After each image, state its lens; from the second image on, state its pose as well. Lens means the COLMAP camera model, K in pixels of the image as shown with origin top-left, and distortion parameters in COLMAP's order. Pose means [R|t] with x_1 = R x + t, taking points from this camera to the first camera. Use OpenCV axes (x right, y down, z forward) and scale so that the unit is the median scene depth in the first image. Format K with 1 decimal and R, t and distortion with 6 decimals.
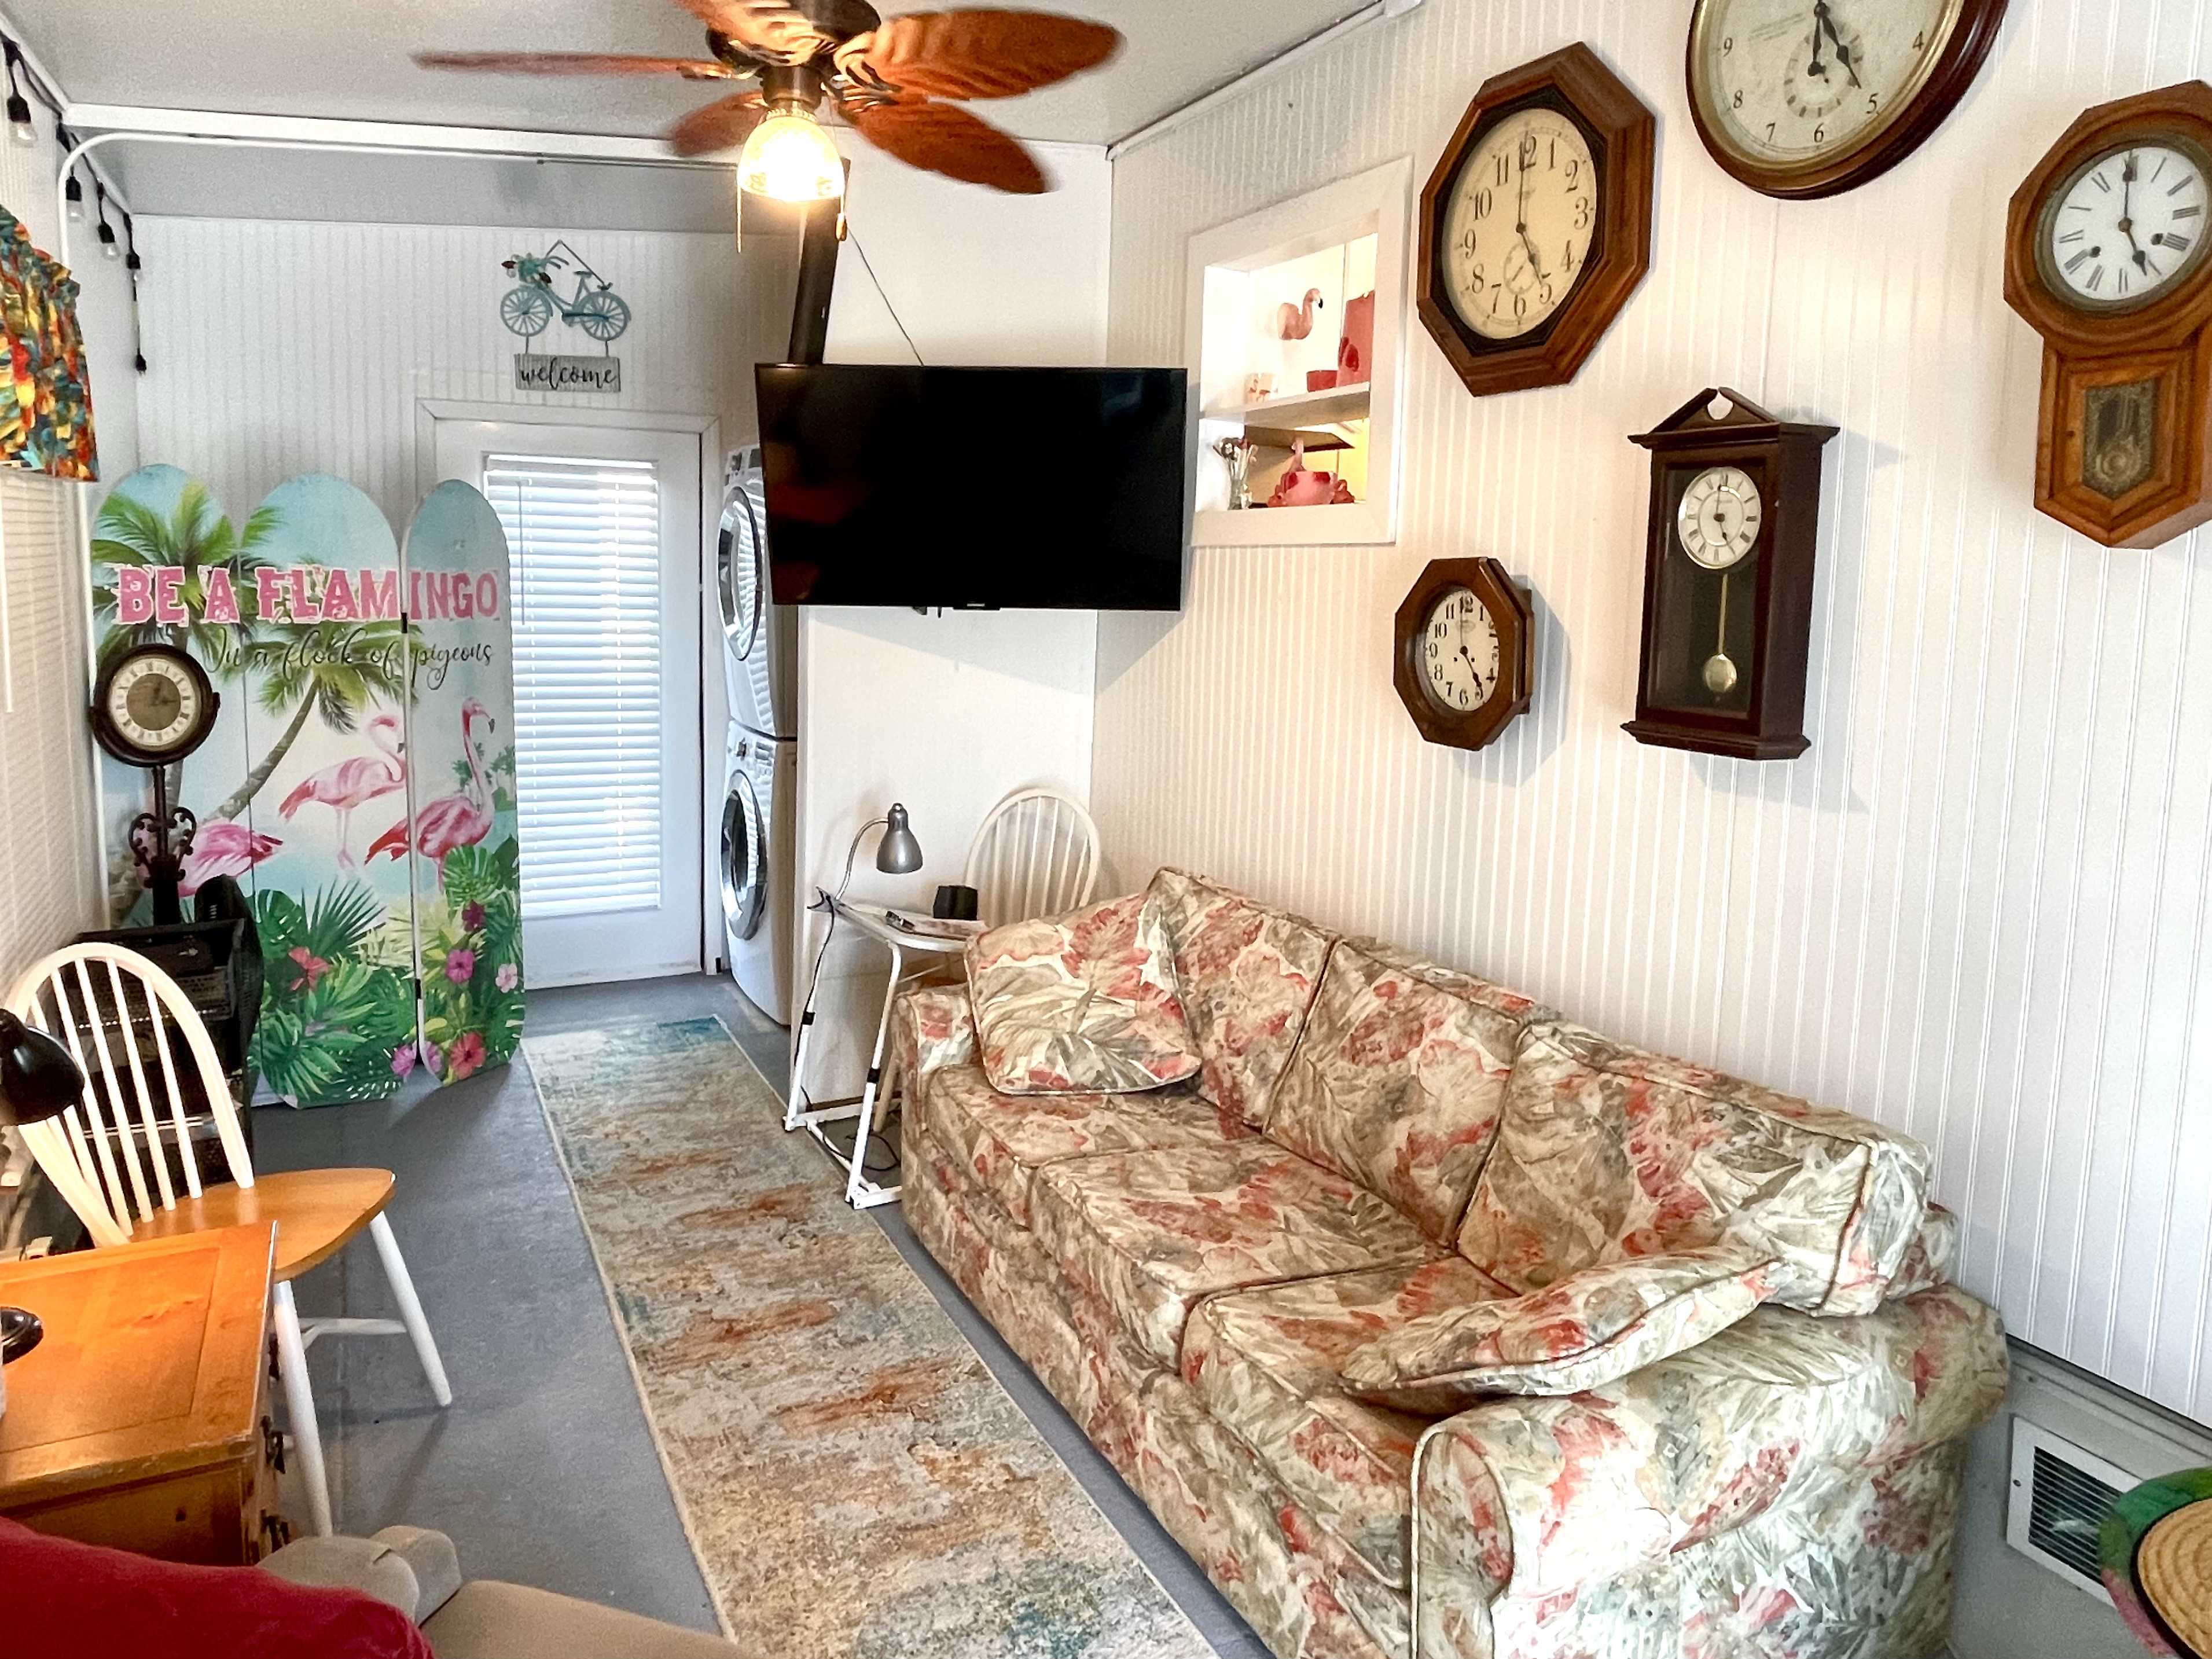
lens RADIAL K [[1463.8, 0, 1095.5], [0, 1463.8, 702.9], [0, 0, 1]] dist [0.021552, -0.039232]
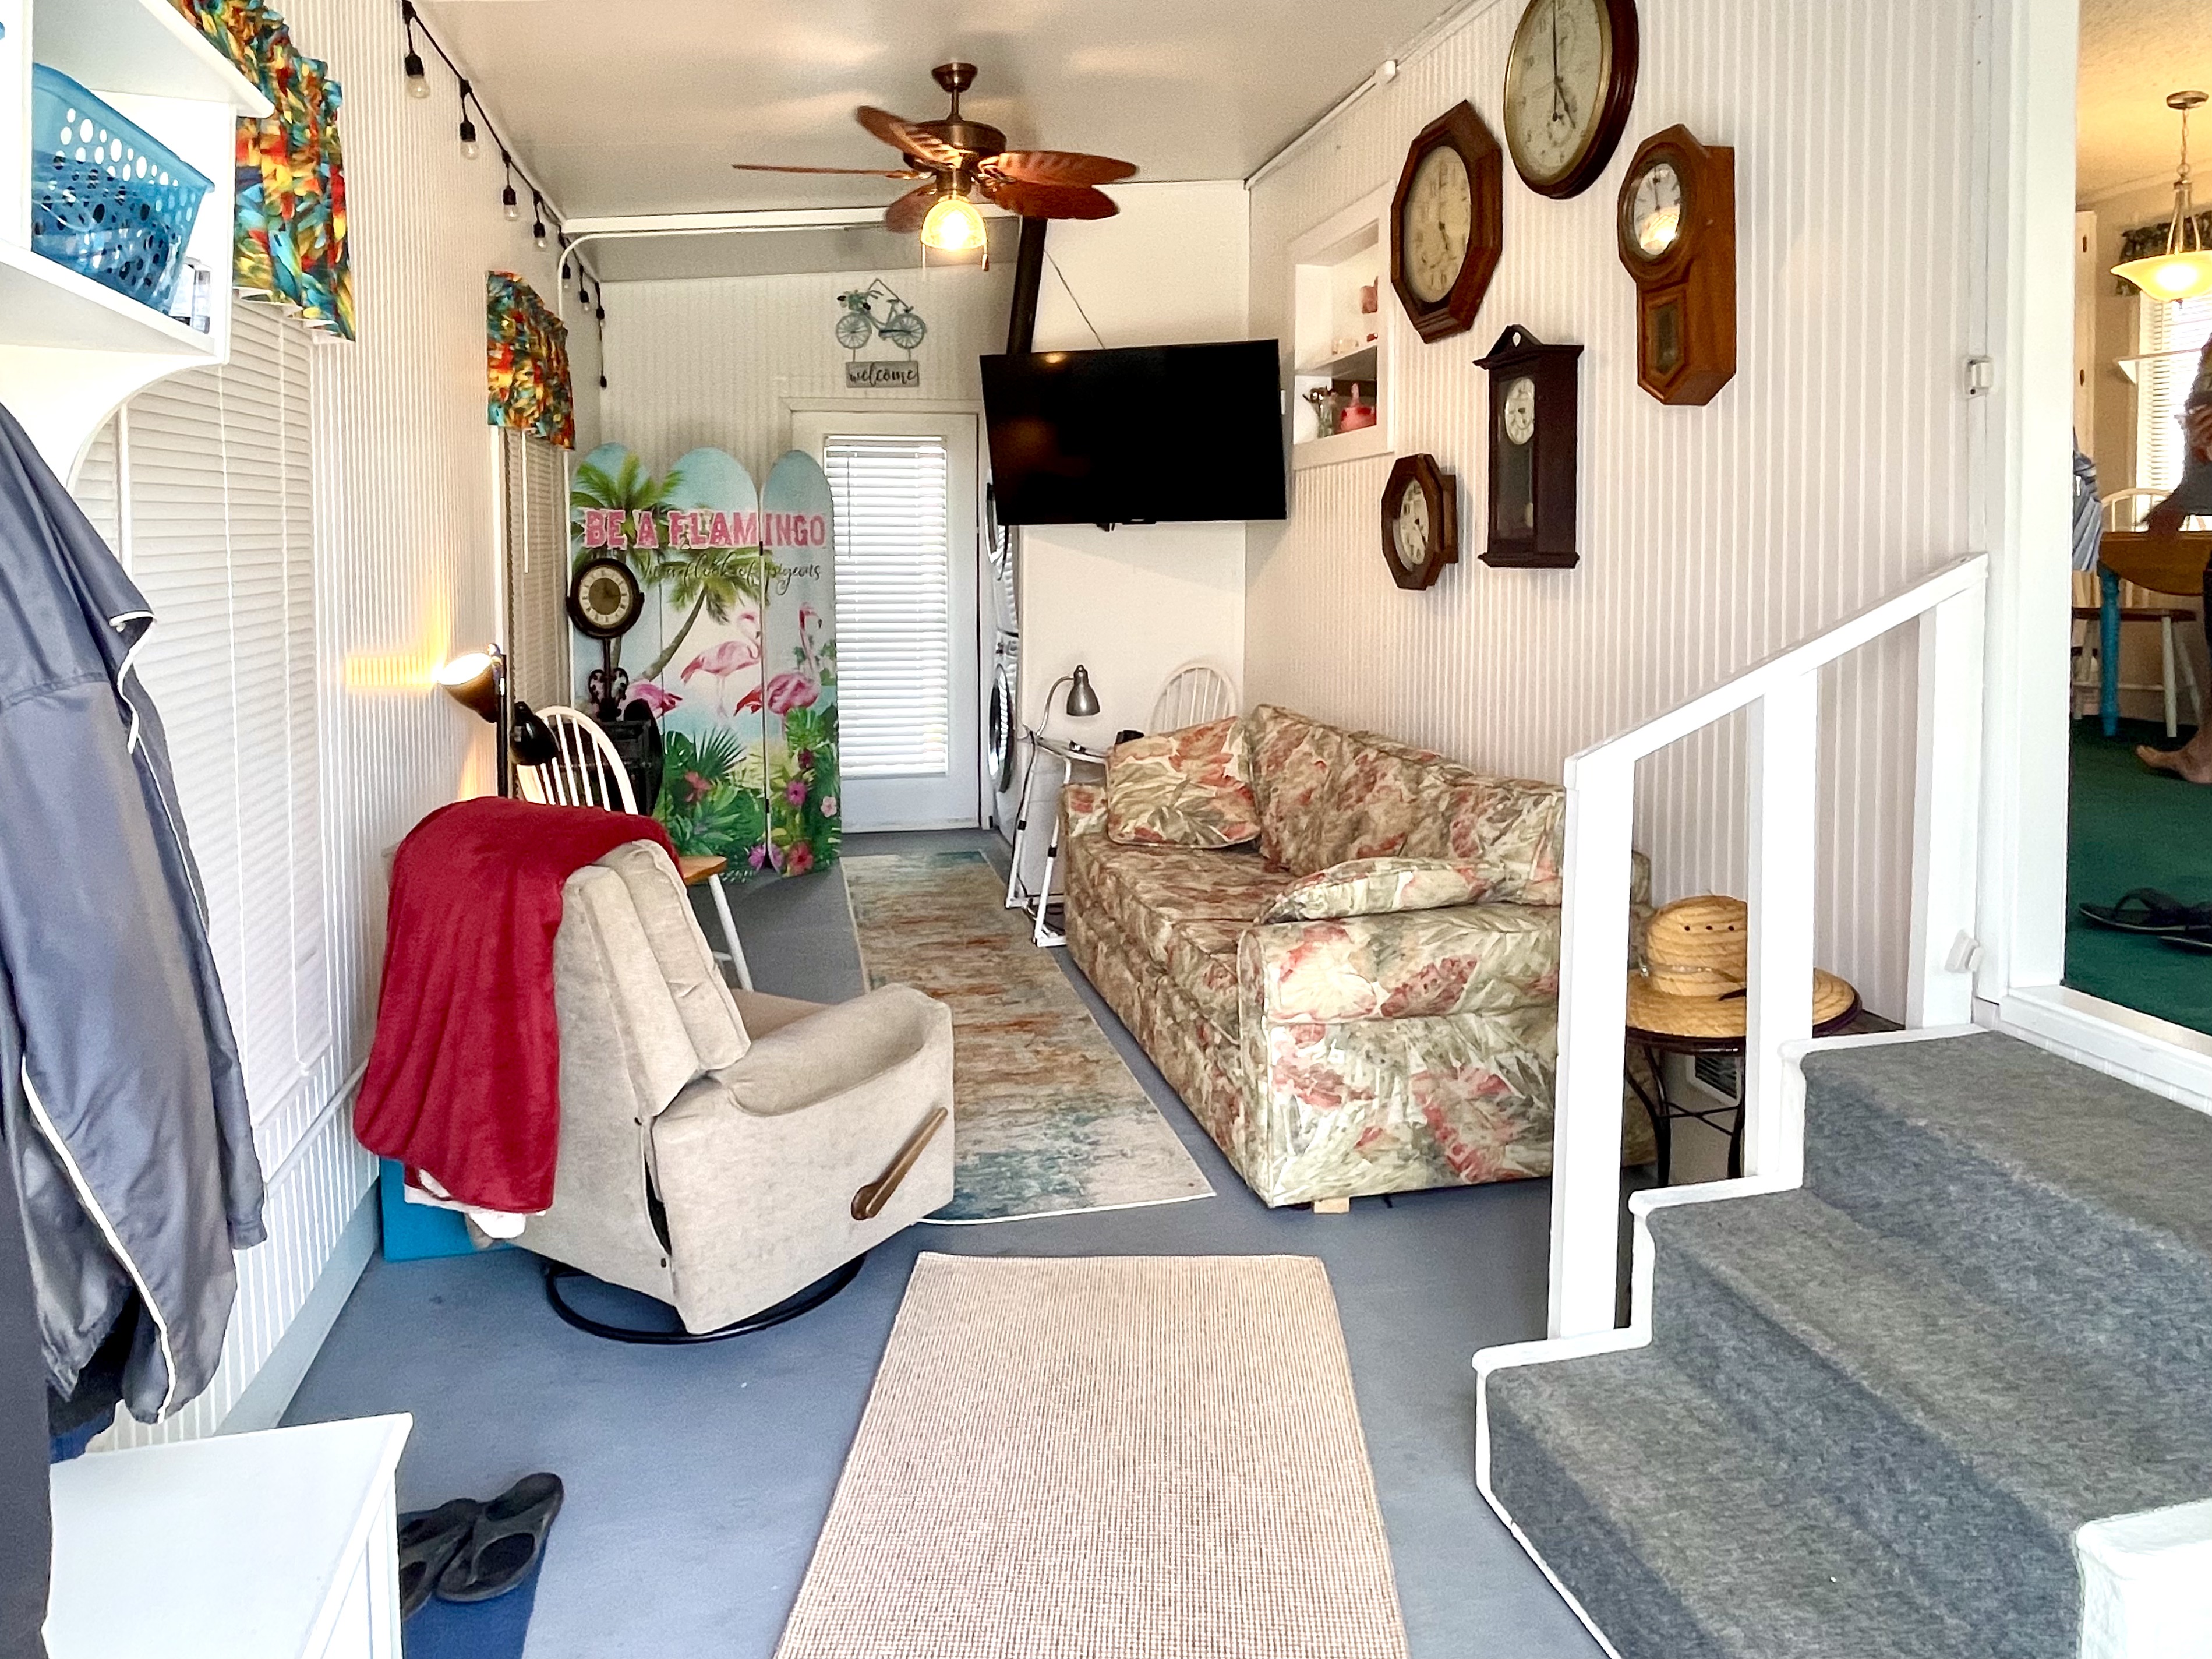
lens RADIAL K [[1453.2, 0, 1098.5], [0, 1453.2, 605.8], [0, 0, 1]] dist [0.002941, -0.000729]
pose [[0.967937, -0.015985, -0.250683, 0.215261], [0.000350, 0.998058, -0.062291, 0.094271], [0.251192, 0.060206, 0.966063, -0.304850]]
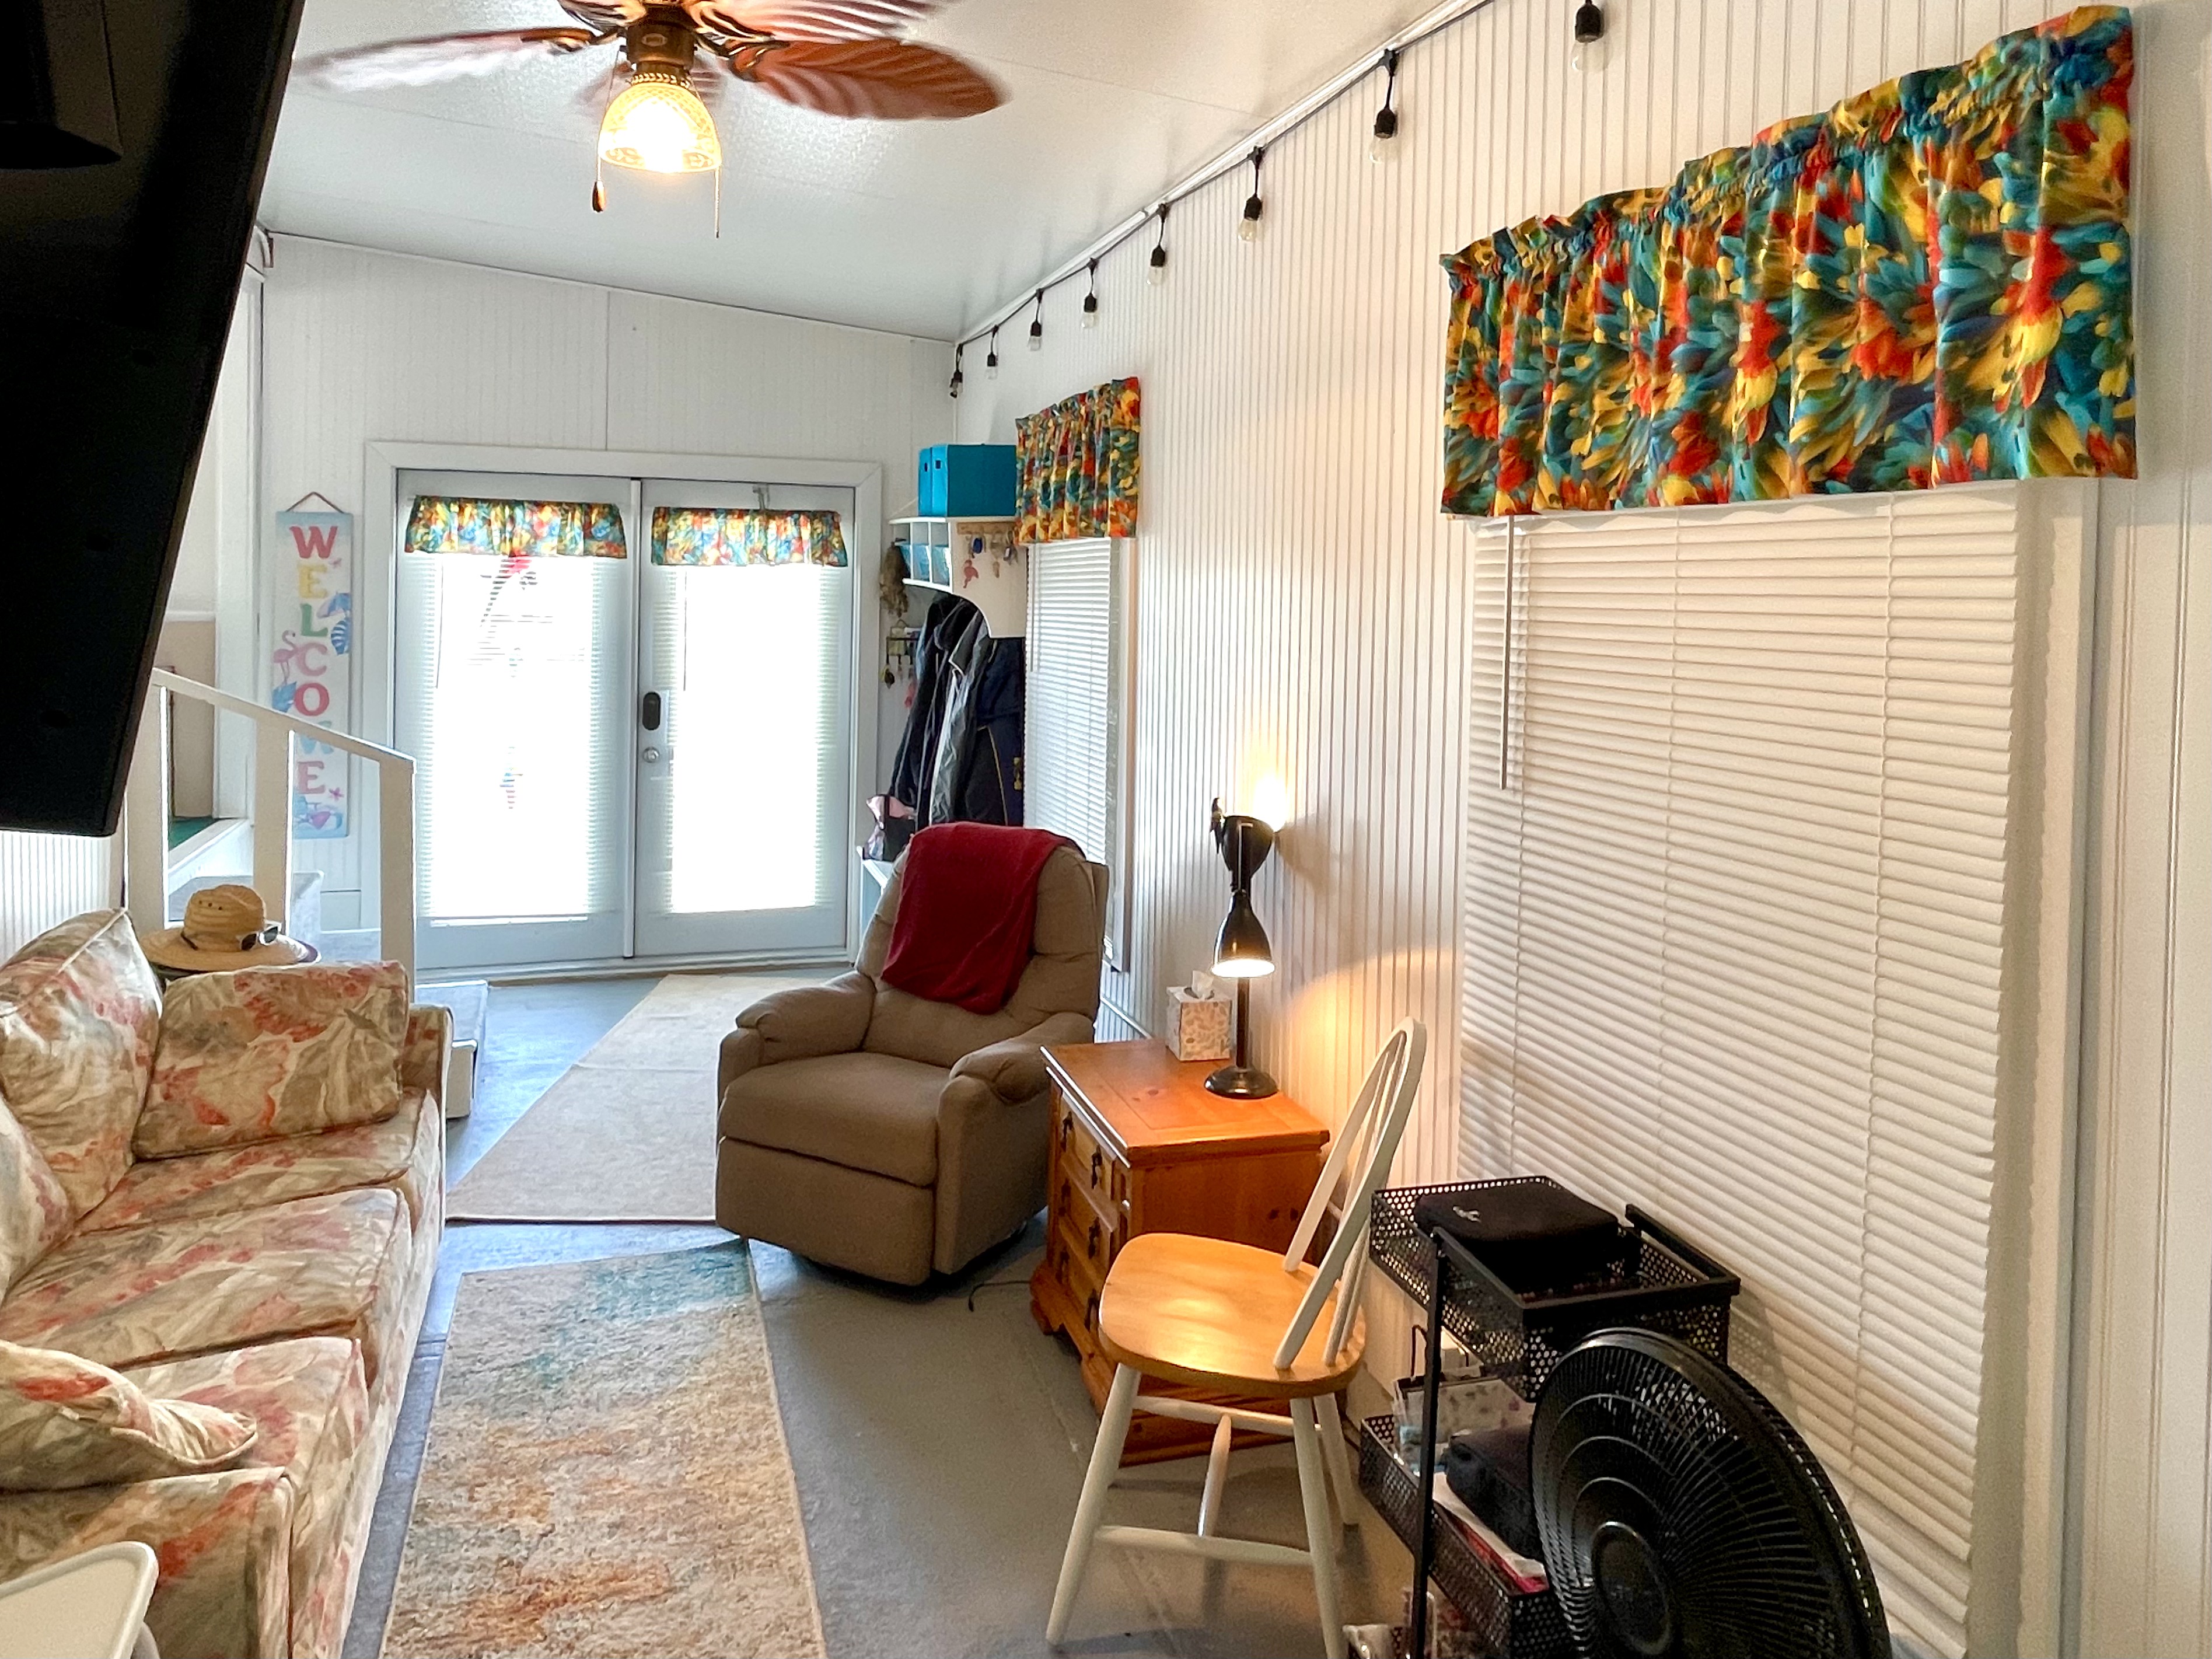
lens RADIAL K [[1524.8, 0, 1099.9], [0, 1524.8, 607.3], [0, 0, 1]] dist [-0.001407, -0.003325]
pose [[-0.986017, -0.037662, 0.162336, -0.386839], [-0.017111, 0.991859, 0.126184, -0.127398], [-0.165766, 0.121642, -0.978634, 1.165226]]
